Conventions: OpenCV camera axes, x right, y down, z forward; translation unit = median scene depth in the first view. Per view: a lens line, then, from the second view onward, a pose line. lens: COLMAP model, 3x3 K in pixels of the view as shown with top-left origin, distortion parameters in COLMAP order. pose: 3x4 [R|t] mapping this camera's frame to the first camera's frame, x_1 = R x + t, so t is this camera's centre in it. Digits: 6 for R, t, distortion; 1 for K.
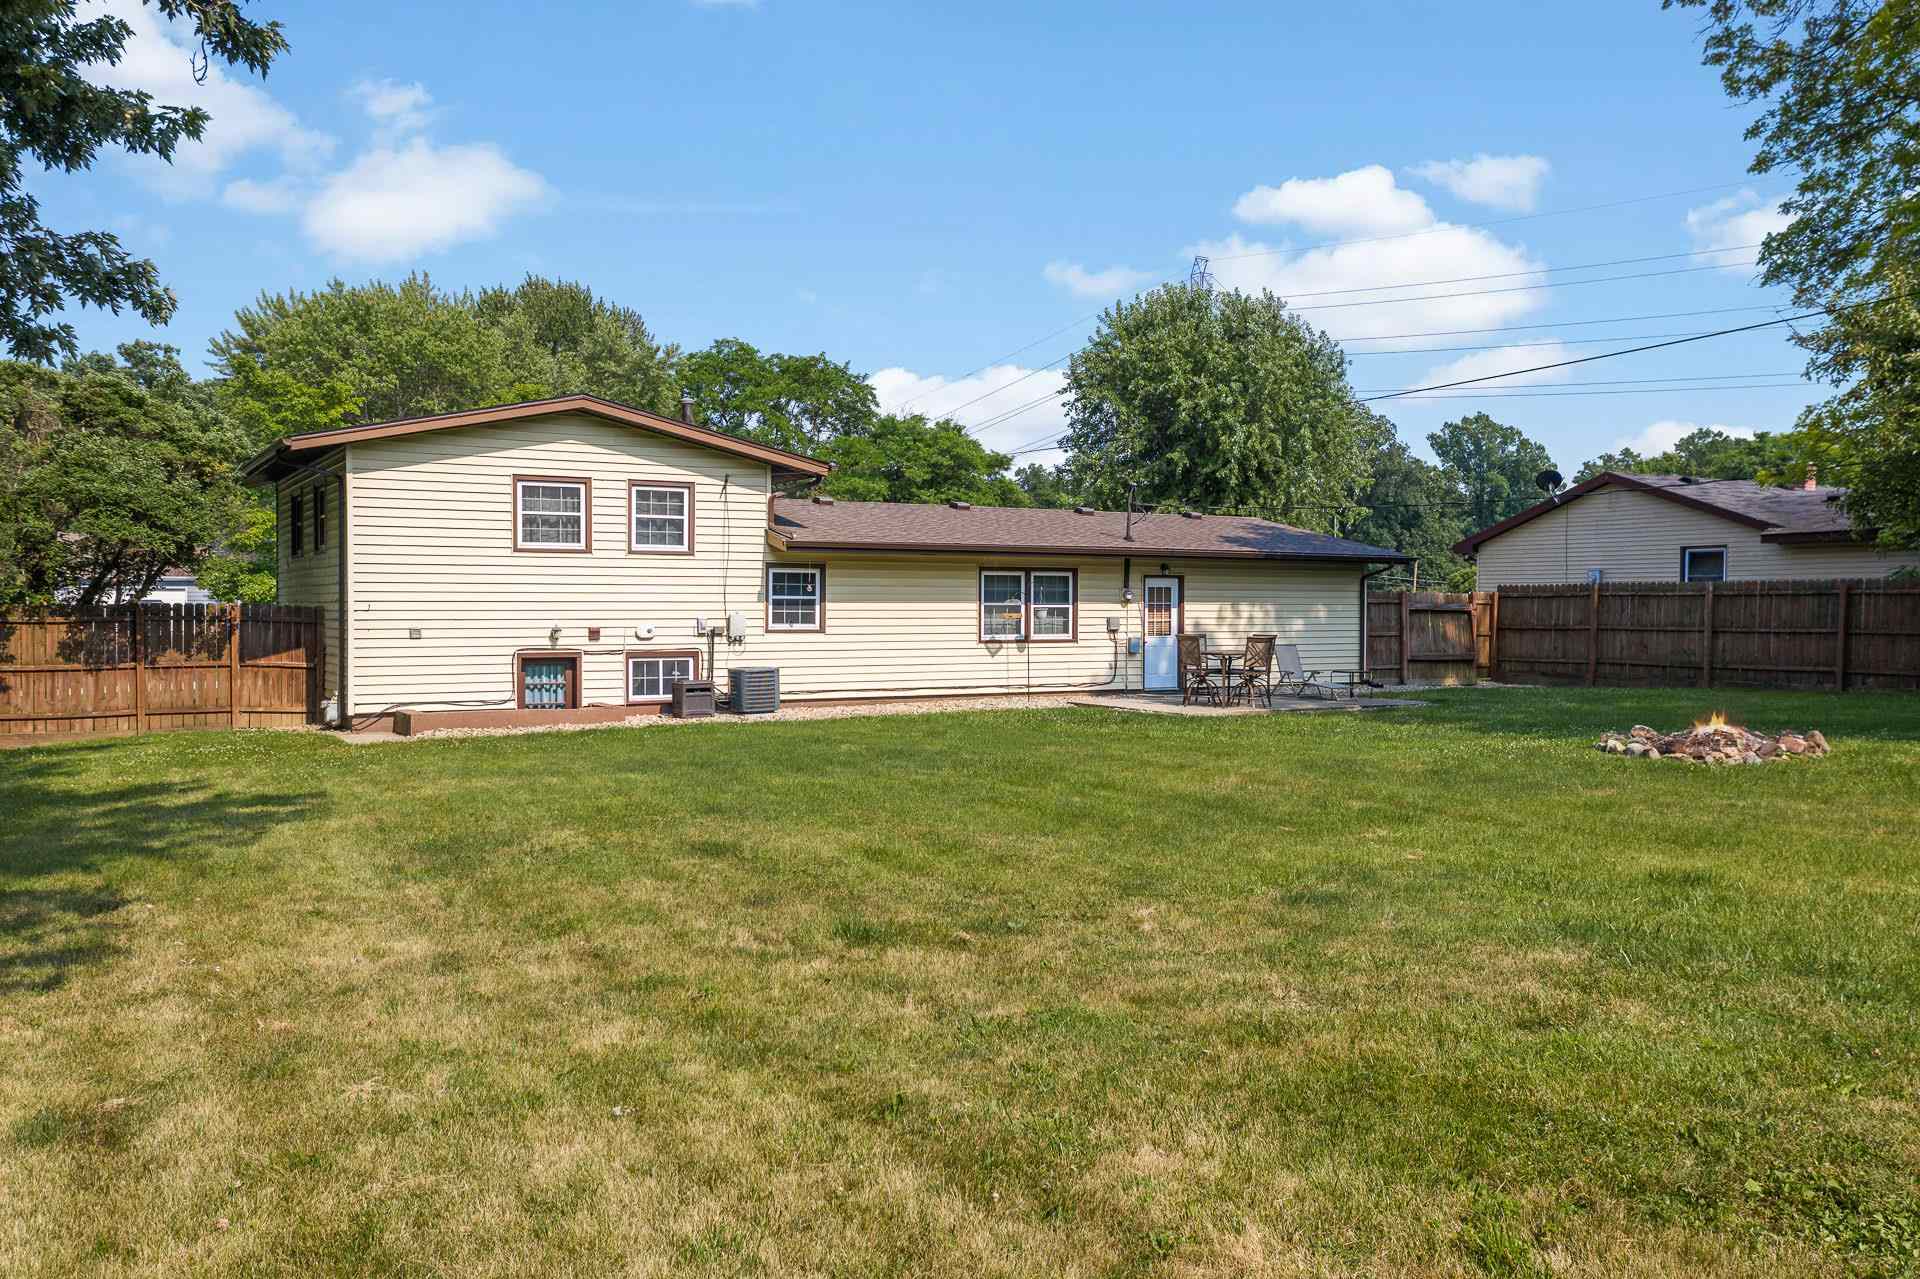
lens RADIAL K [[1552.9, 0, 949.9], [0, 1552.9, 632.3], [0, 0, 1]] dist [0.004743, 0.003657]
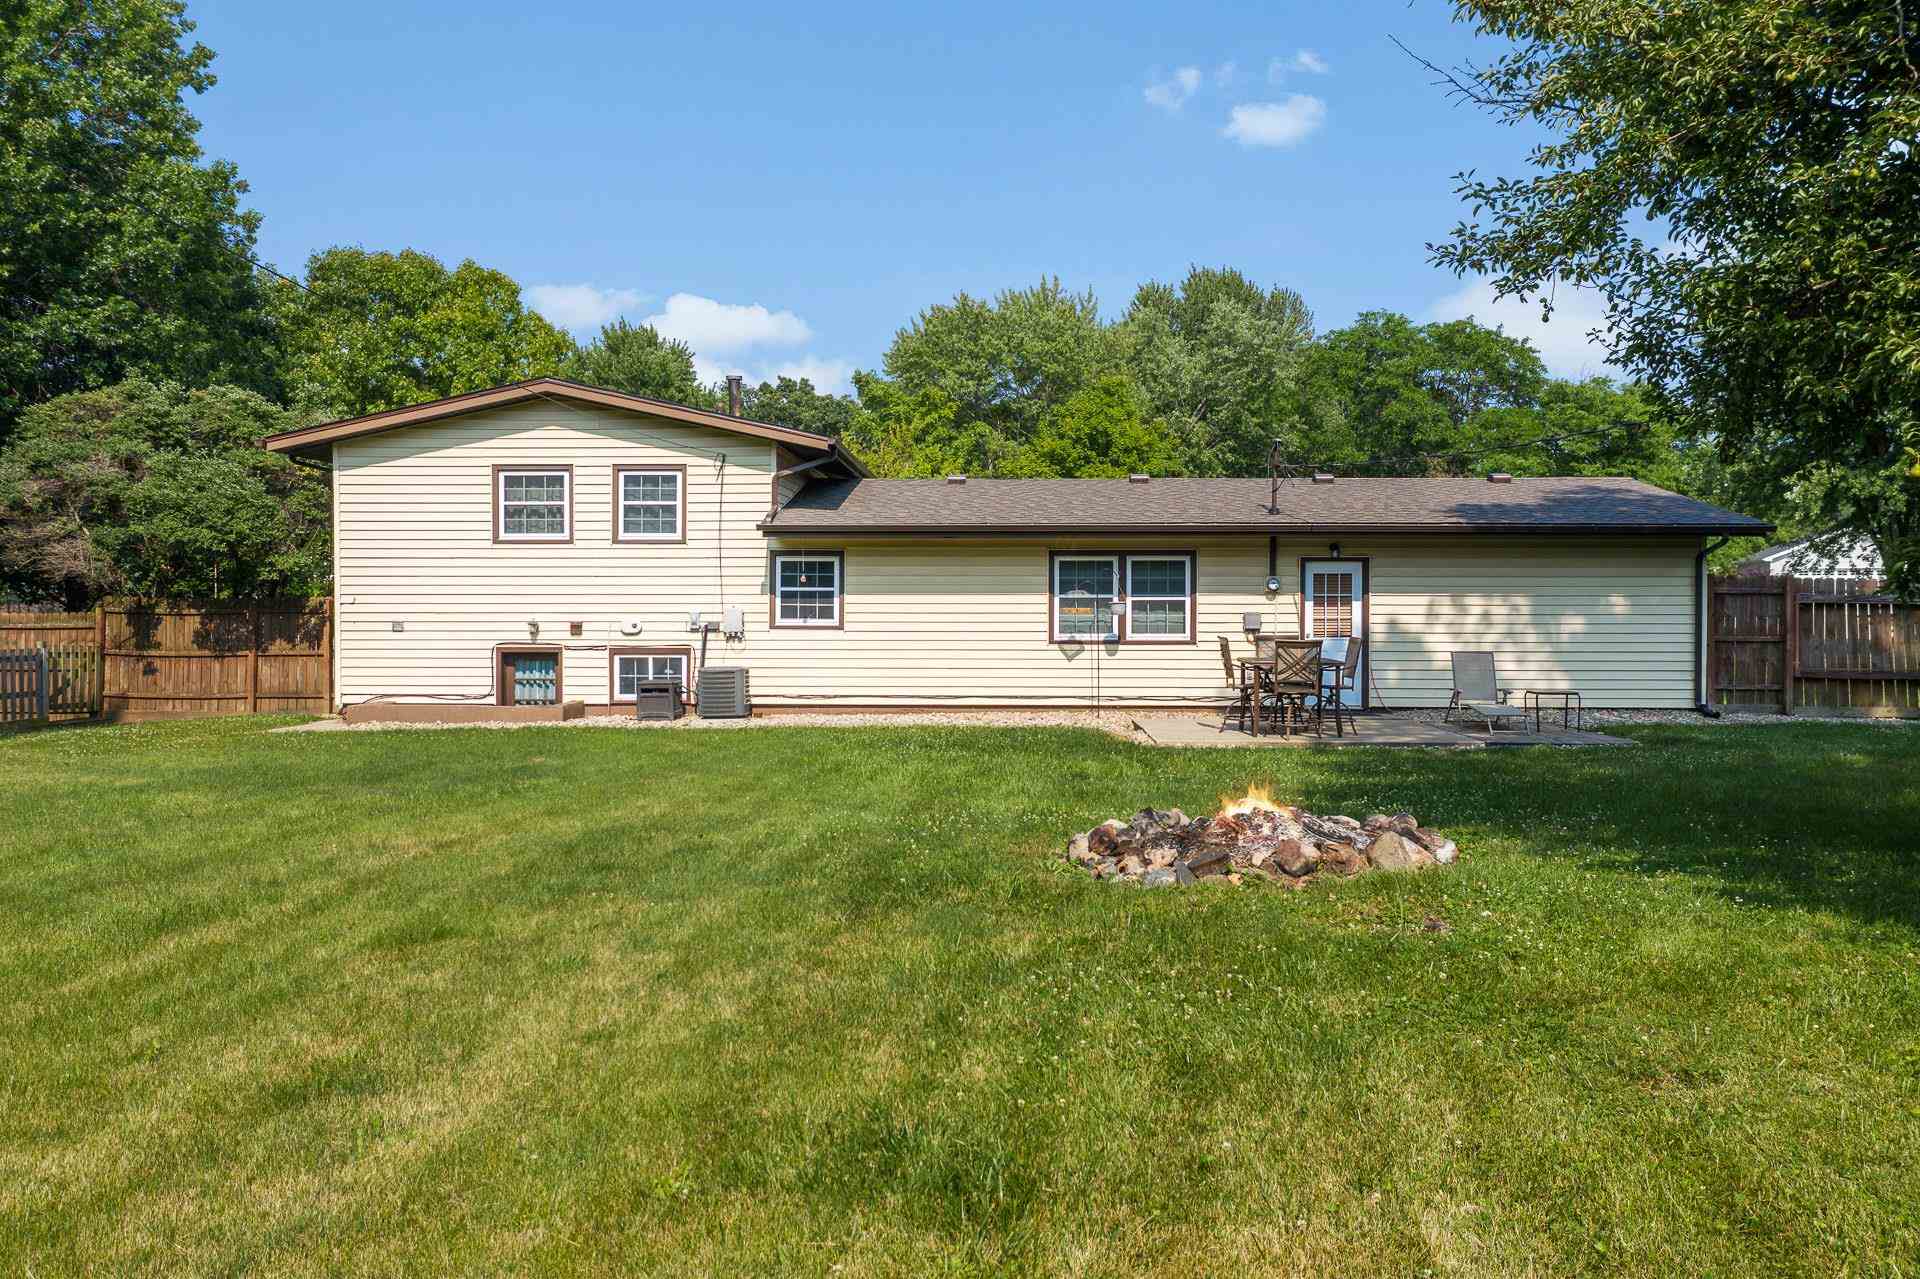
lens RADIAL K [[1552.9, 0, 949.9], [0, 1552.9, 632.3], [0, 0, 1]] dist [0.004743, 0.003657]
pose [[0.844345, 0.009310, -0.535718, 0.459108], [-0.008462, 0.999956, 0.004040, -0.002173], [0.535732, 0.001122, 0.844387, 0.307272]]
